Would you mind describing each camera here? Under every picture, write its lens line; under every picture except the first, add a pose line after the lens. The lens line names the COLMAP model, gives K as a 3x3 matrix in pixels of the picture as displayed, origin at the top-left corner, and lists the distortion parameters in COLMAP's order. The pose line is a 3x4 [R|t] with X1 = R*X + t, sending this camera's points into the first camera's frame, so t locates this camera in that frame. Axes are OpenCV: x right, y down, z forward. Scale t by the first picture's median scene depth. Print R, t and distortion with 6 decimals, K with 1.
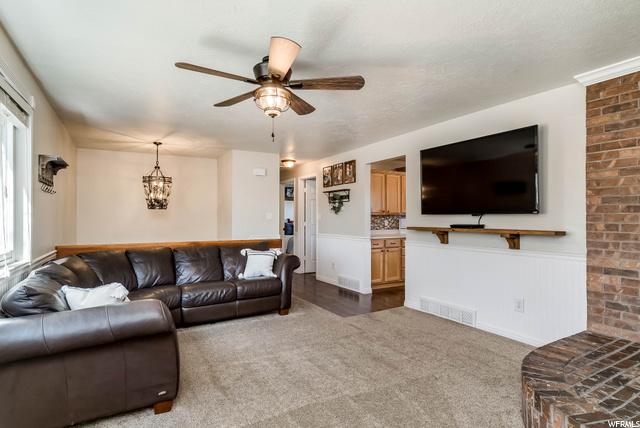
lens RADIAL K [[324.8, 0, 319.7], [0, 324.8, 218.8], [0, 0, 1]] dist [-0.027278, 0.009011]
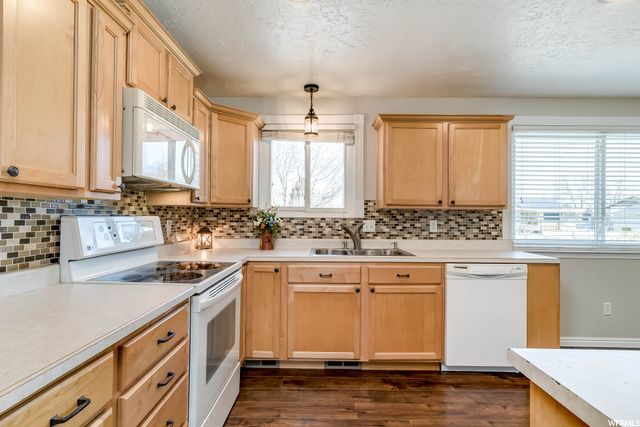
lens RADIAL K [[324.8, 0, 319.6], [0, 324.8, 214.8], [0, 0, 1]] dist [-0.027278, 0.009011]
pose [[0.529429, 0.012091, 0.848268, 0.311103], [-0.011603, 0.999908, -0.007011, -0.005636], [-0.848275, -0.006131, 0.529520, 1.508670]]
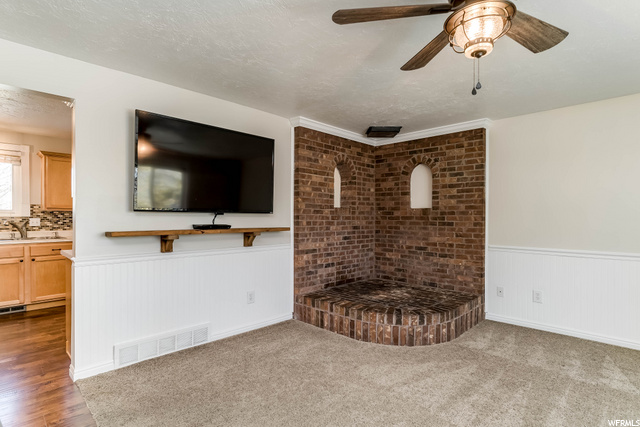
lens RADIAL K [[324.8, 0, 315.5], [0, 324.8, 216.9], [0, 0, 1]] dist [-0.027278, 0.009011]
pose [[-0.242060, 0.001176, 0.970260, -0.480422], [-0.000353, 0.999999, -0.001300, -0.002208], [-0.970261, -0.000657, -0.242060, 1.021651]]
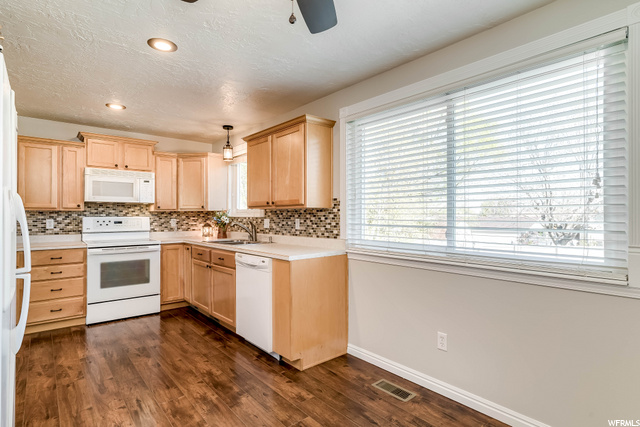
lens RADIAL K [[324.8, 0, 320.6], [0, 324.8, 214.9], [0, 0, 1]] dist [-0.027278, 0.009011]
pose [[0.982878, 0.004130, 0.184213, 1.209970], [-0.003652, 0.999989, -0.002929, -0.009978], [-0.184223, 0.002206, 0.982882, 0.633393]]
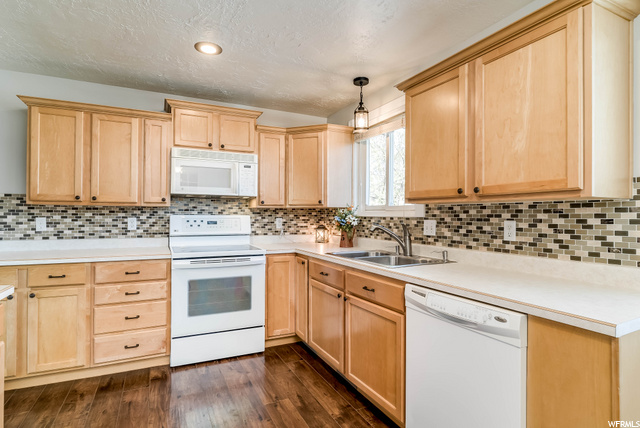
lens RADIAL K [[324.8, 0, 319.9], [0, 324.8, 215.0], [0, 0, 1]] dist [-0.027278, 0.009011]
pose [[0.997376, 0.010957, -0.071558, 1.033072], [-0.010976, 0.999940, 0.000120, -0.007080], [0.071555, 0.000666, 0.997436, 1.126925]]
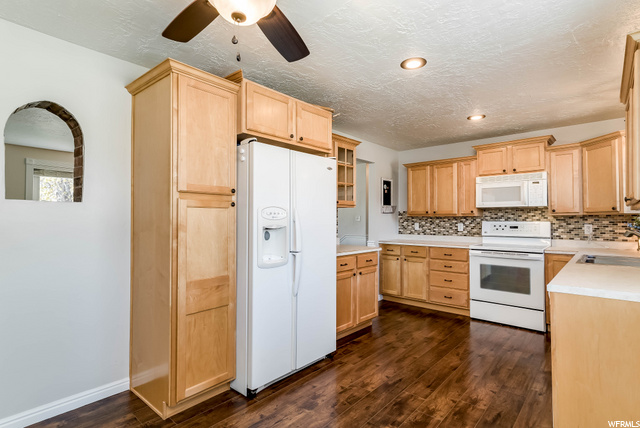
lens RADIAL K [[324.8, 0, 314.7], [0, 324.8, 216.4], [0, 0, 1]] dist [-0.027278, 0.009011]
pose [[0.307069, -0.004894, -0.951675, 1.637279], [-0.005137, 0.999964, -0.006800, -0.010963], [0.951673, 0.006976, 0.307032, 0.923668]]
